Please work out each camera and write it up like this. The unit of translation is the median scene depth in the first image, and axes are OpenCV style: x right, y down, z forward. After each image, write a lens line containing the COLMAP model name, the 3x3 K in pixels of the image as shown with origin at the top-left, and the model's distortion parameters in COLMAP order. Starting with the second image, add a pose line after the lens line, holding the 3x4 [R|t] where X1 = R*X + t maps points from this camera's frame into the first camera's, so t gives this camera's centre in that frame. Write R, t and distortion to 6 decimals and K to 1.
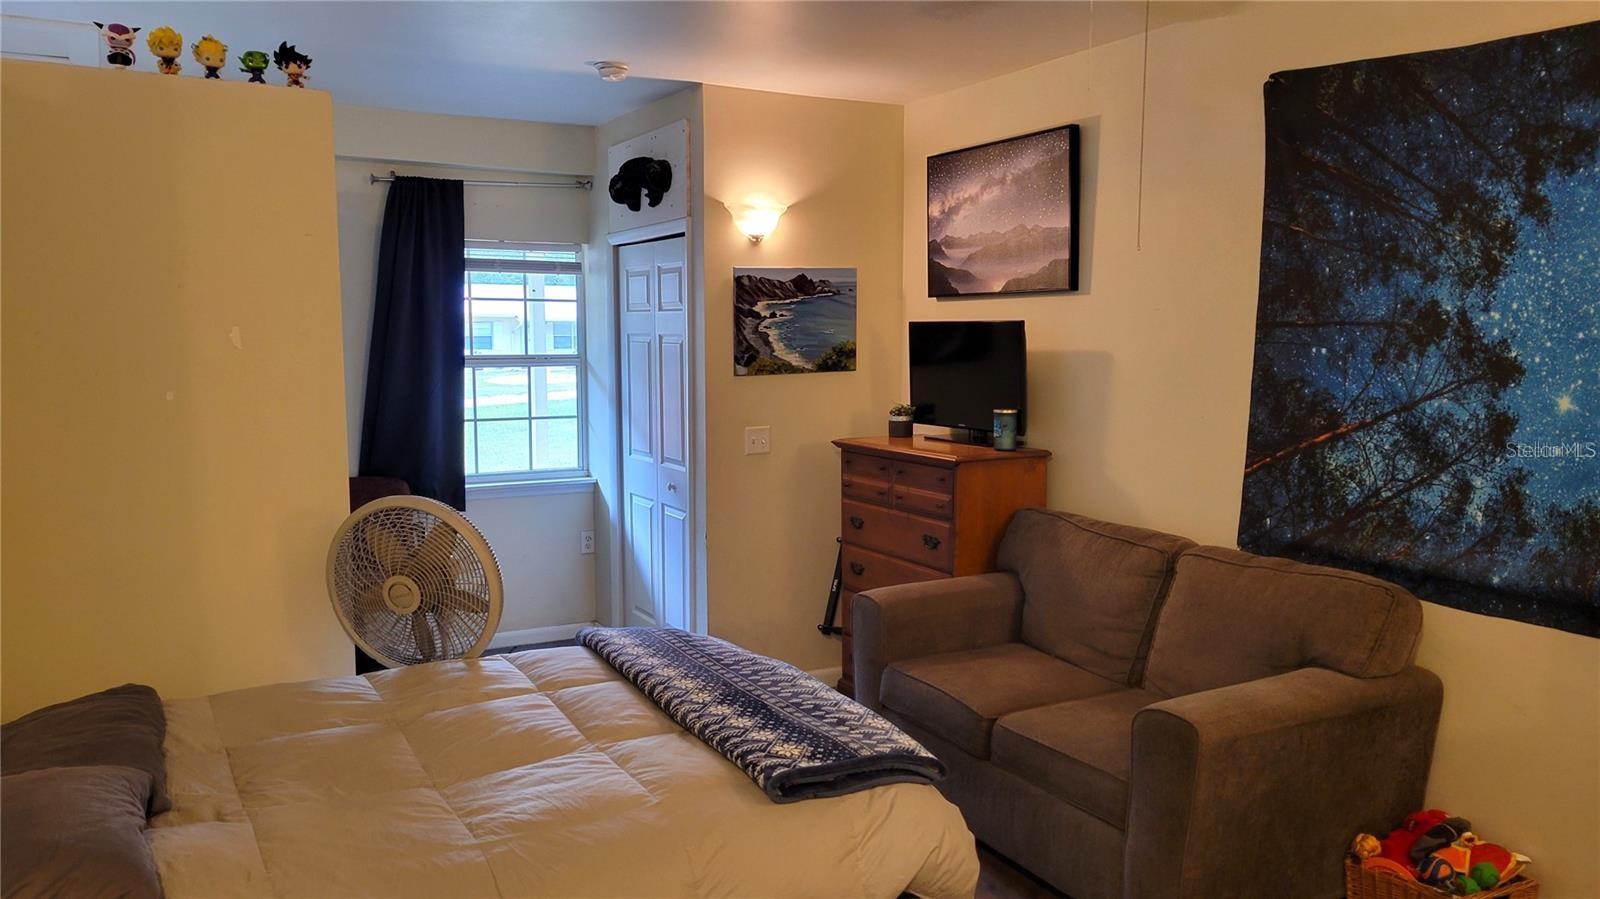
lens RADIAL K [[1202.4, 0, 799.1], [0, 1202.4, 454.2], [0, 0, 1]] dist [0.049436, -0.026986]
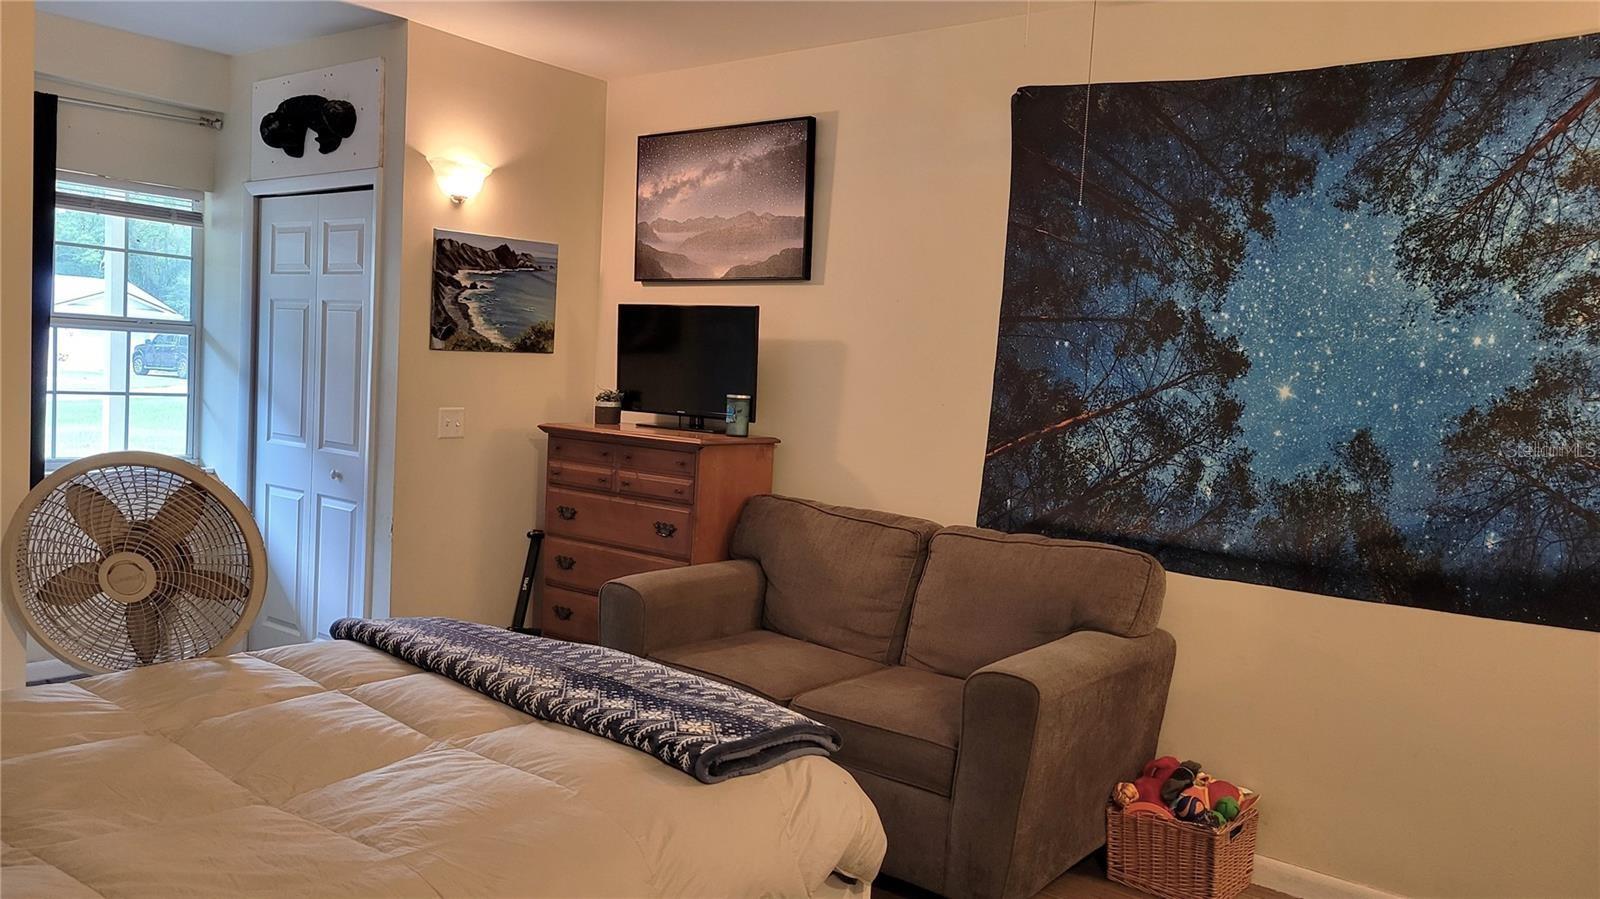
lens RADIAL K [[1202.4, 0, 801.2], [0, 1202.4, 440.6], [0, 0, 1]] dist [0.049436, -0.026986]
pose [[0.923604, 0.026480, 0.382433, -0.192927], [-0.014382, 0.999303, -0.034459, 0.041048], [-0.383079, 0.026326, 0.923340, 0.088299]]
